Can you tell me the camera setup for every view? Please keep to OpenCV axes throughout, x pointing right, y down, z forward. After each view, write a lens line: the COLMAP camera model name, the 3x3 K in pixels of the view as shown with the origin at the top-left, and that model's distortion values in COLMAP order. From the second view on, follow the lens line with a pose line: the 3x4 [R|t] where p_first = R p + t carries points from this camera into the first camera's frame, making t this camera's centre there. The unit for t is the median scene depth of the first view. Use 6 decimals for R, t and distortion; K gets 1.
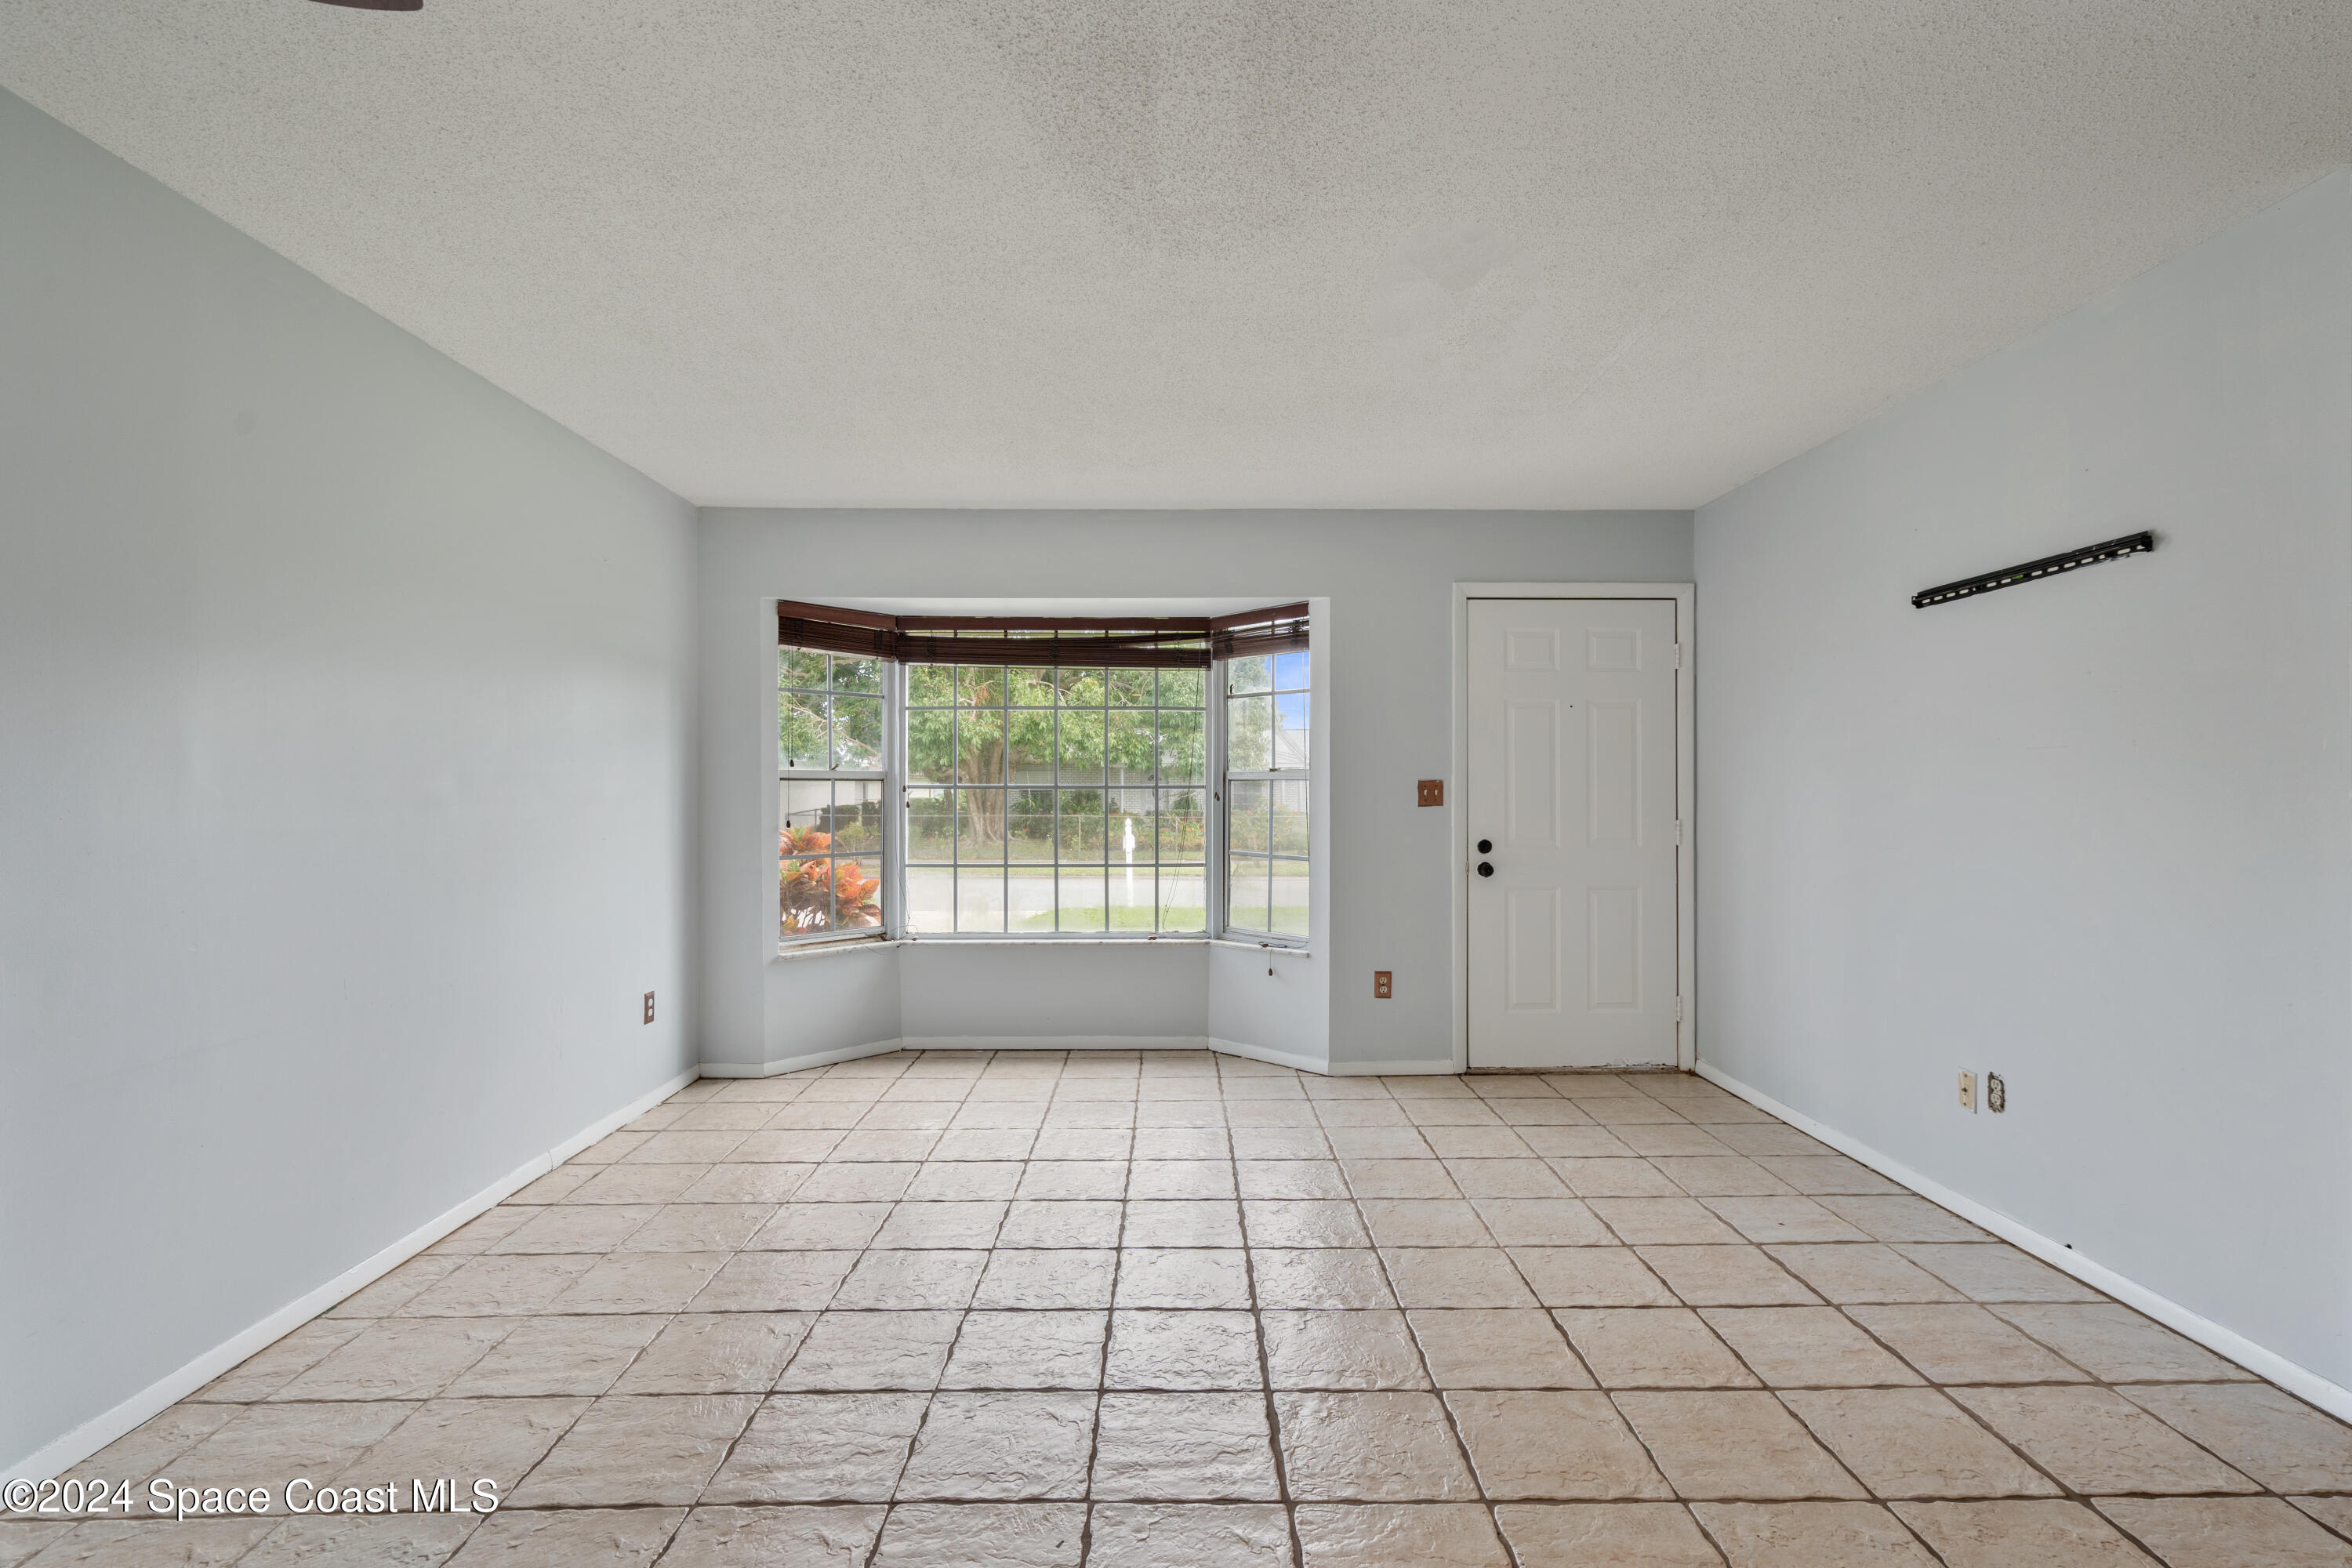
lens RADIAL K [[1067.2, 0, 1179.7], [0, 1067.2, 786.2], [0, 0, 1]] dist [-0.002707, 0.001766]
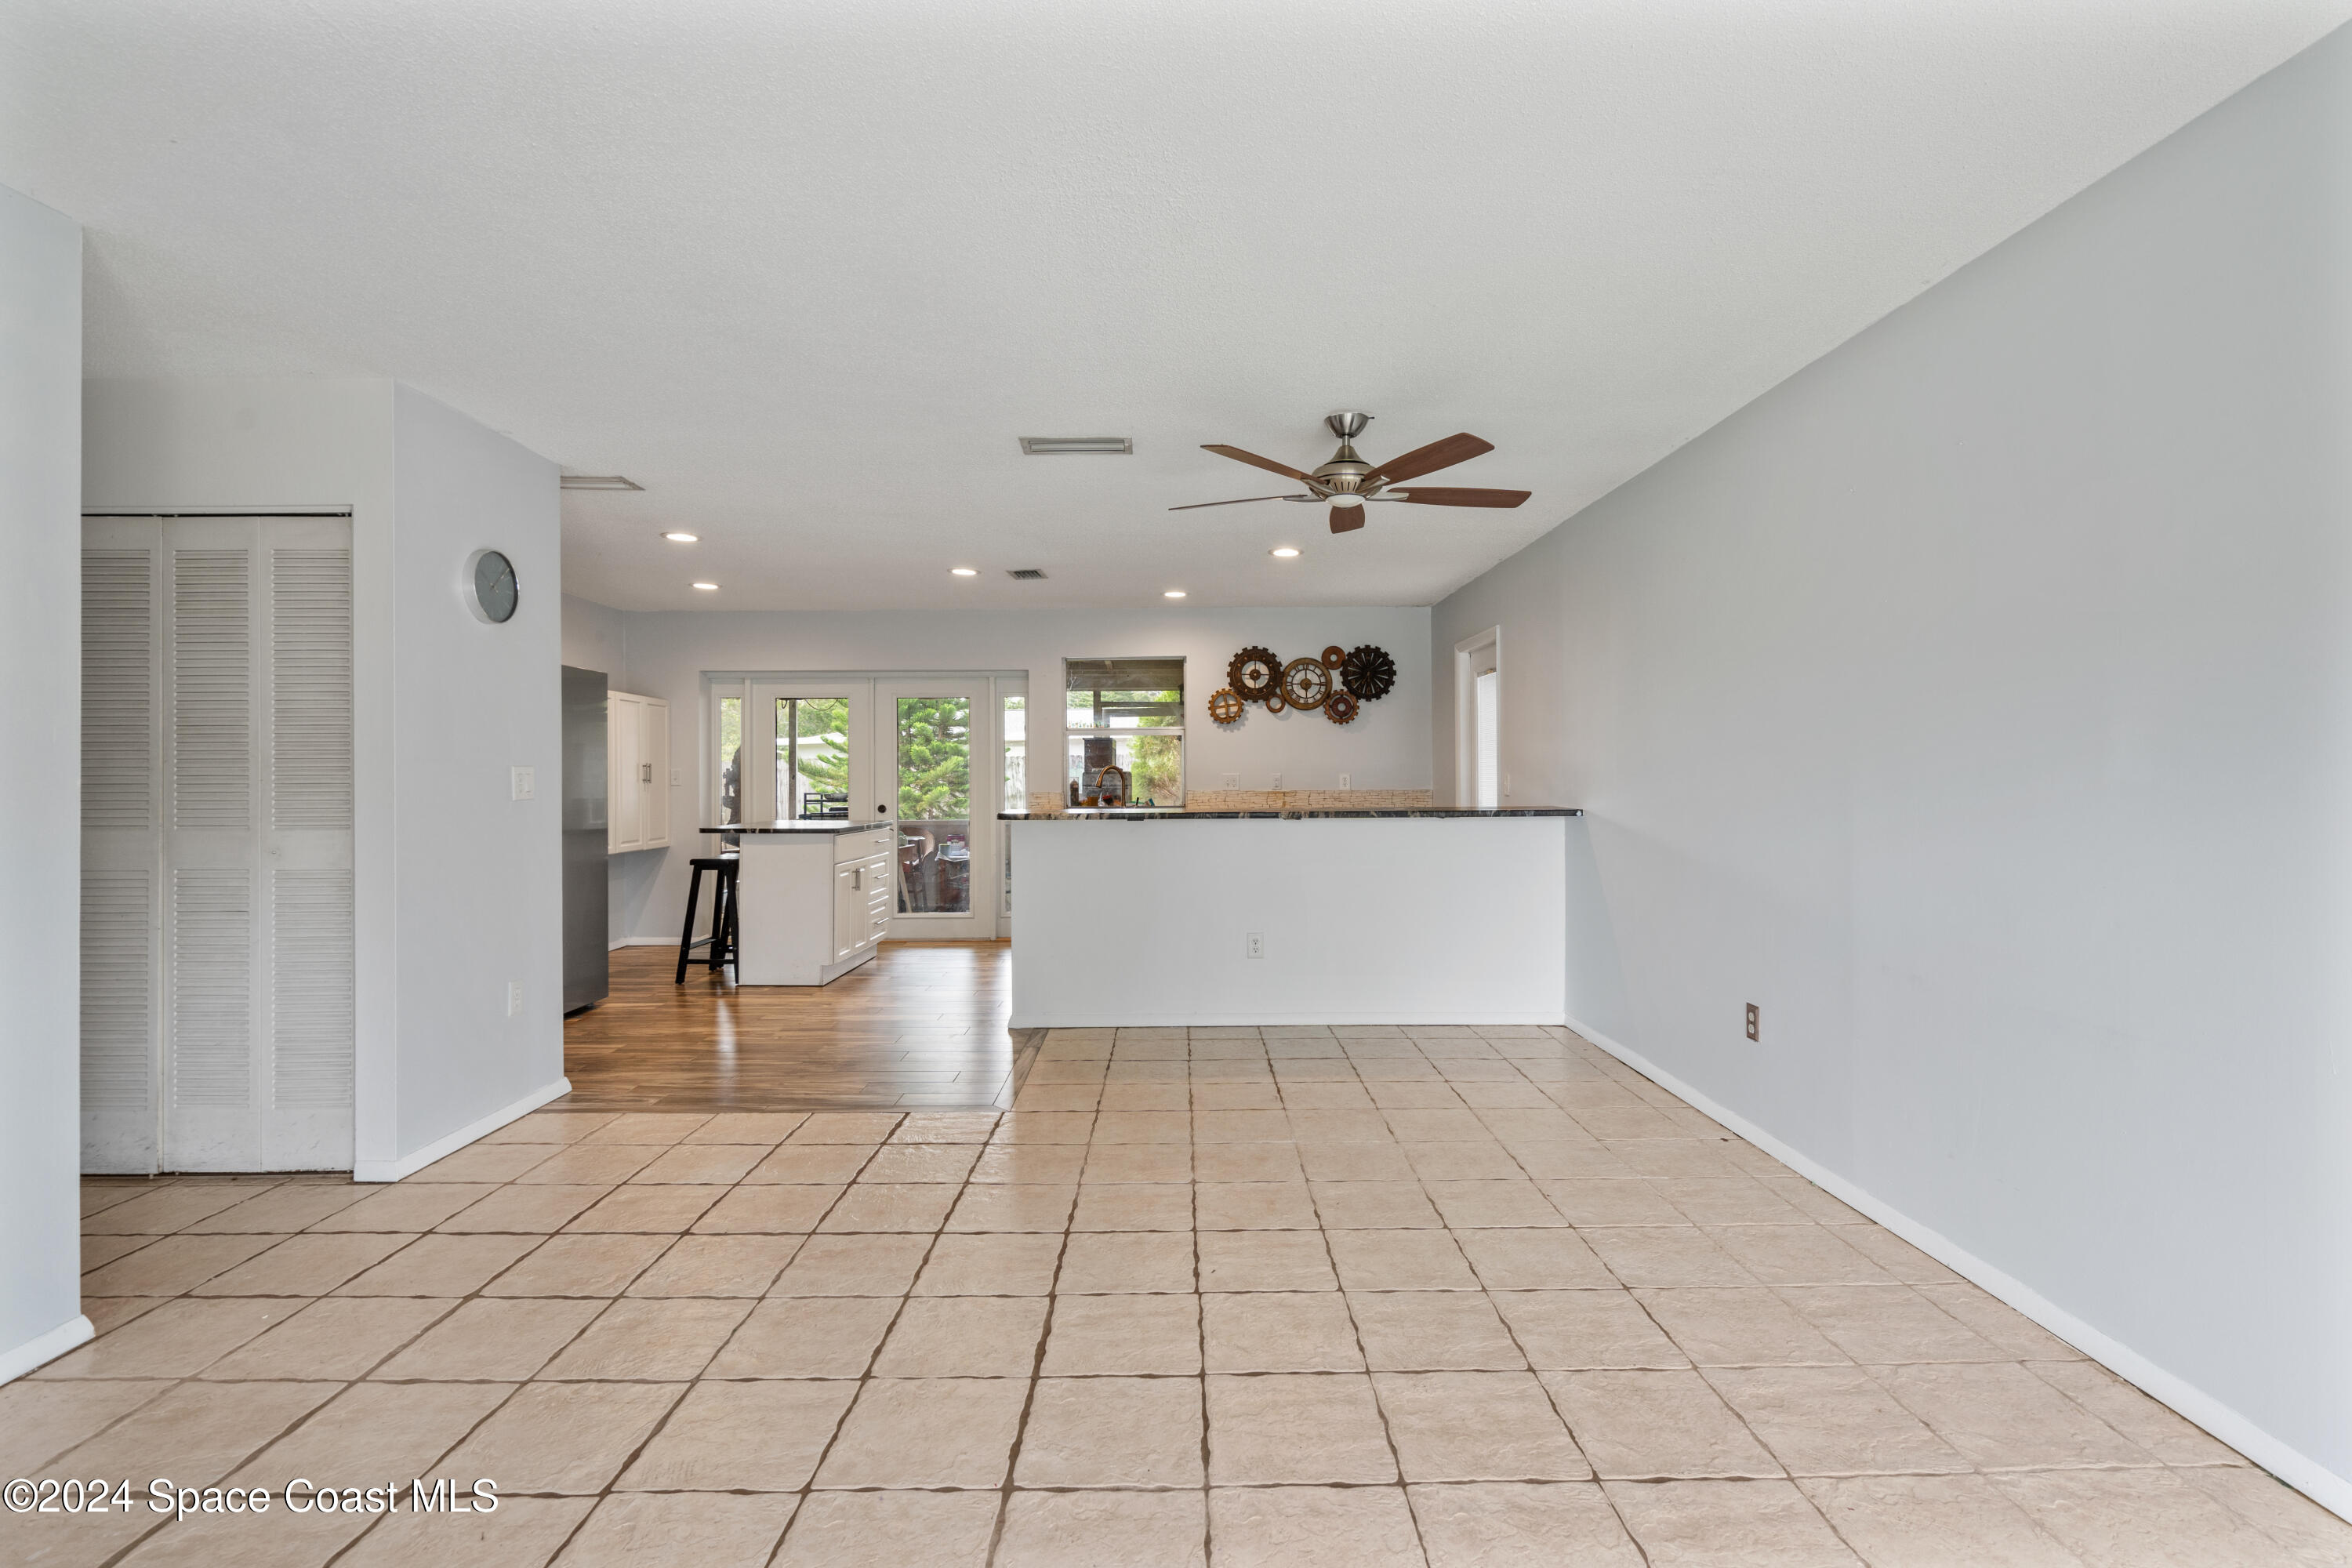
lens RADIAL K [[1067.2, 0, 1180.4], [0, 1067.2, 777.2], [0, 0, 1]] dist [-0.002707, 0.001766]
pose [[-0.999966, 0.005790, 0.005927, -0.042191], [0.005797, 0.999983, 0.001078, 0.004425], [-0.005921, 0.001112, -0.999982, 1.343651]]
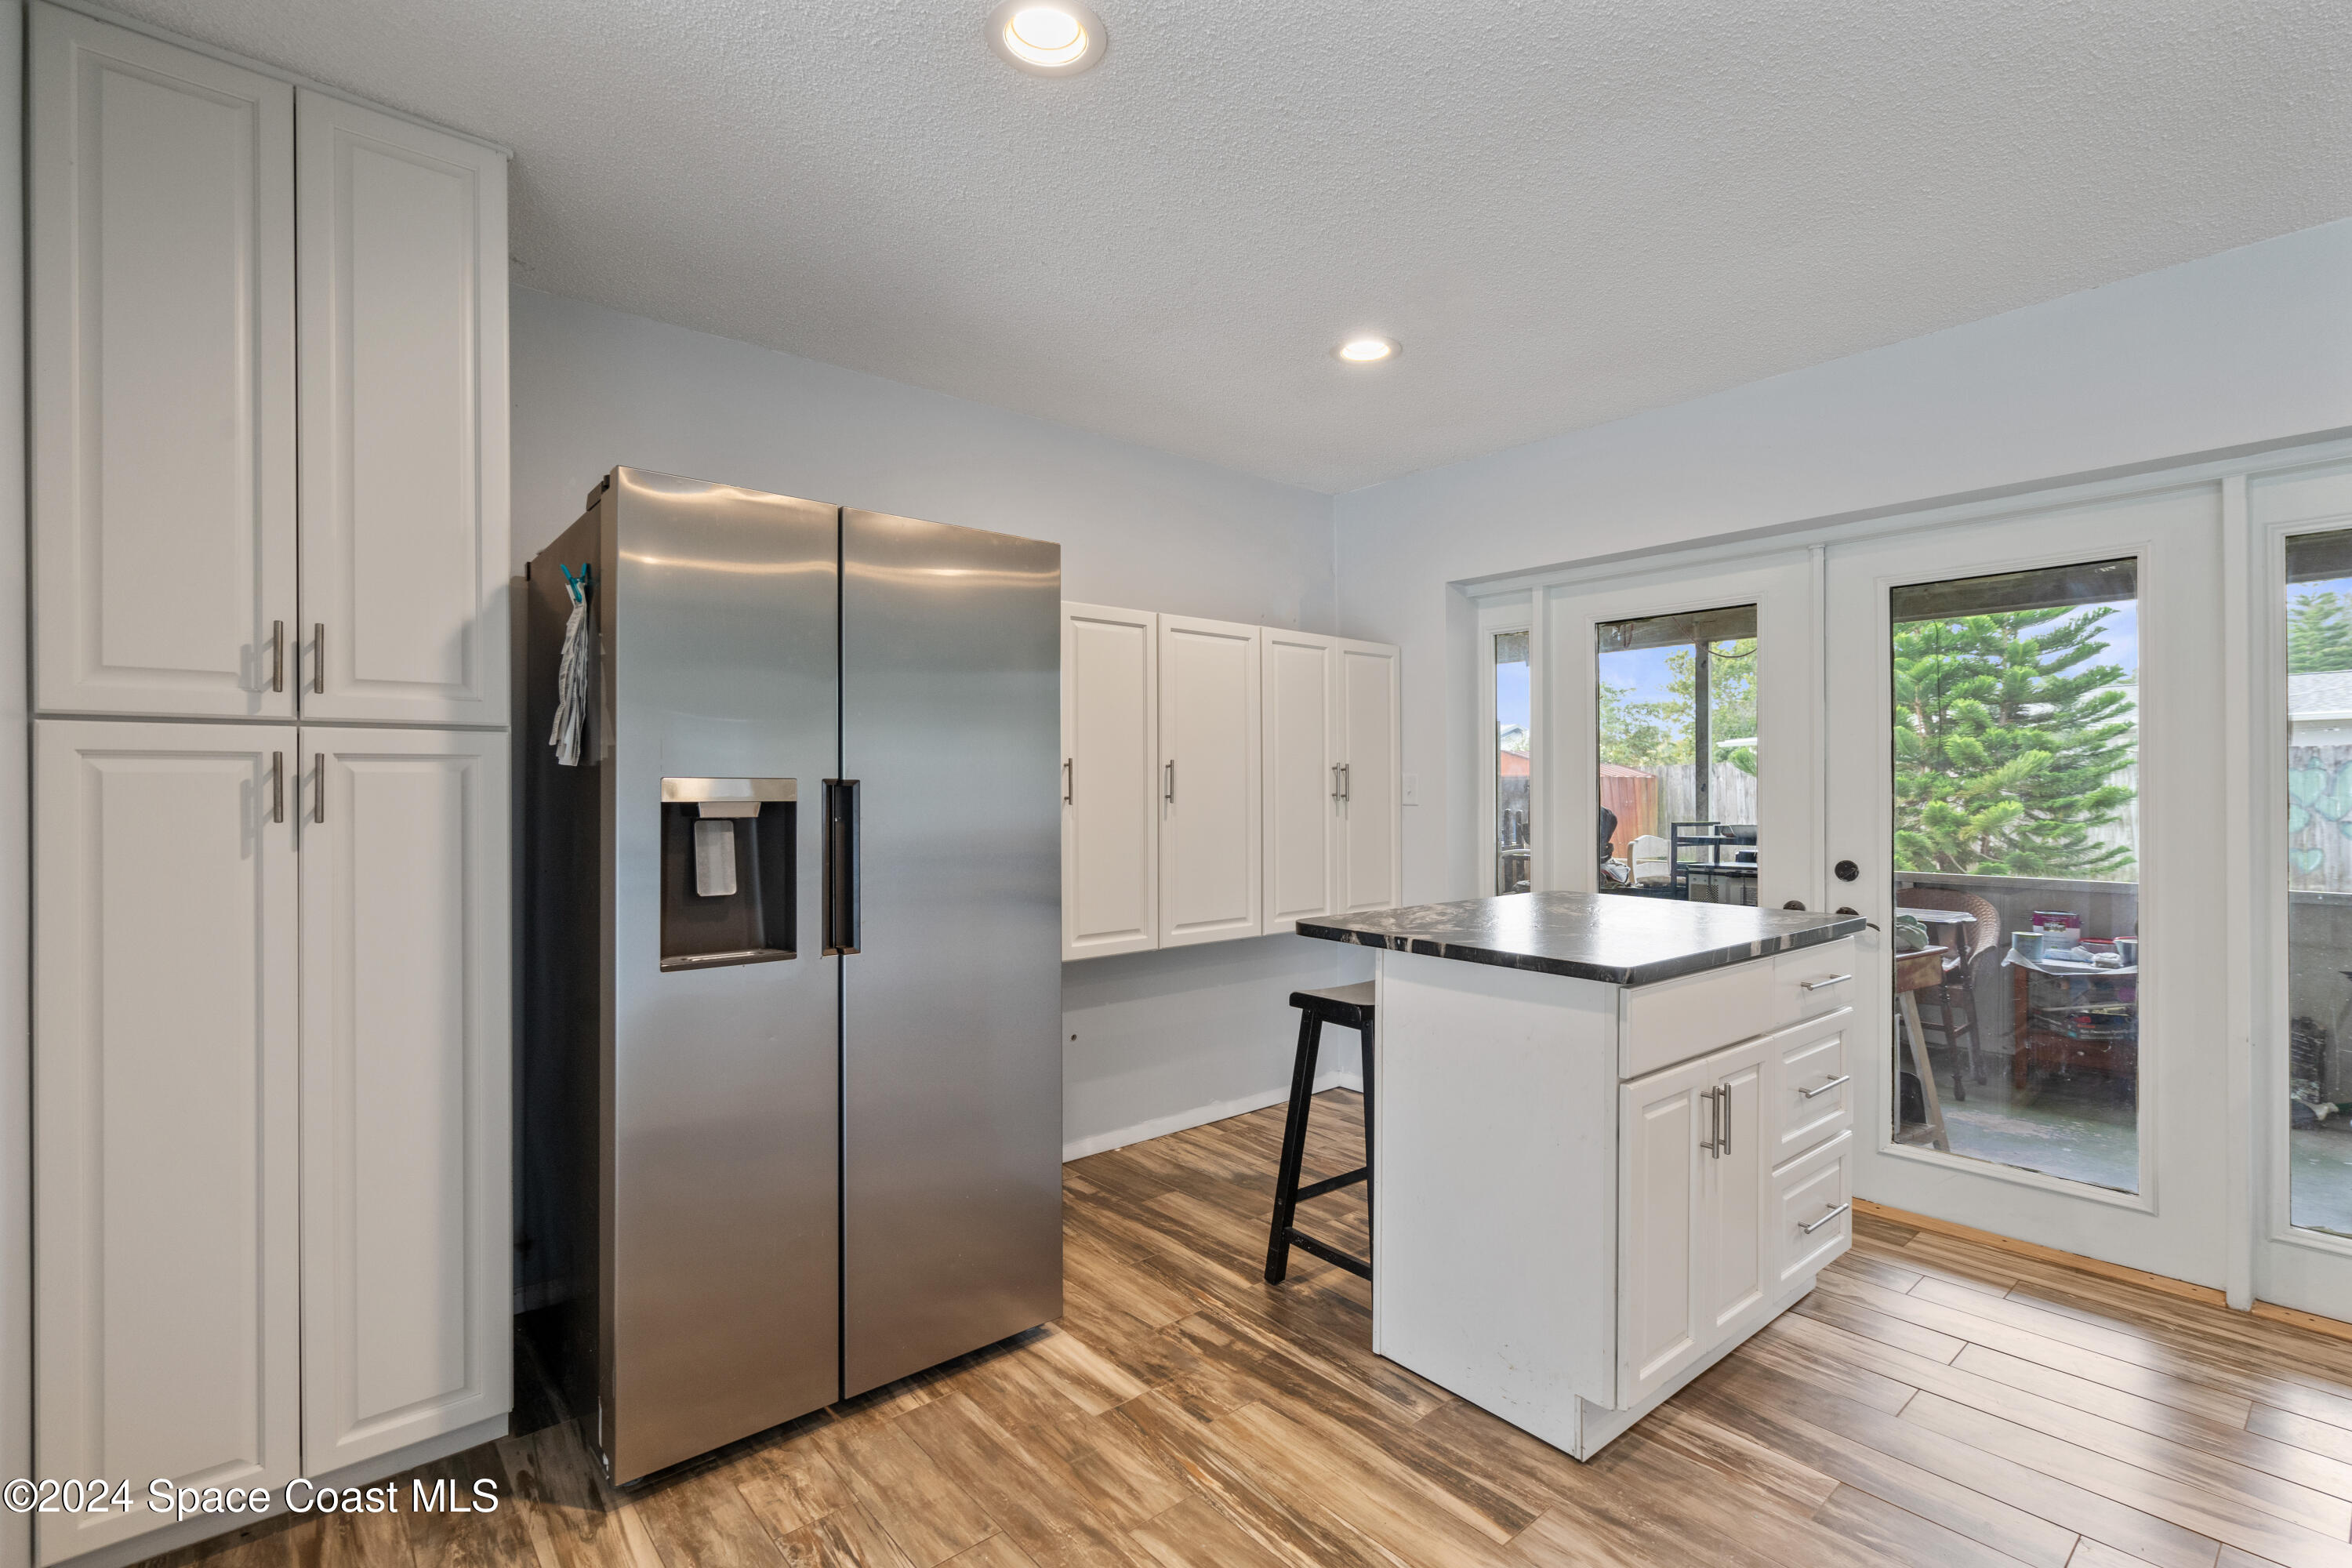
lens RADIAL K [[1067.2, 0, 1176.6], [0, 1067.2, 788.8], [0, 0, 1]] dist [-0.002707, 0.001766]
pose [[-0.635558, 0.002371, 0.772050, 0.294520], [0.004581, 0.999989, 0.000700, -0.002399], [-0.772040, 0.003981, -0.635562, -0.006648]]
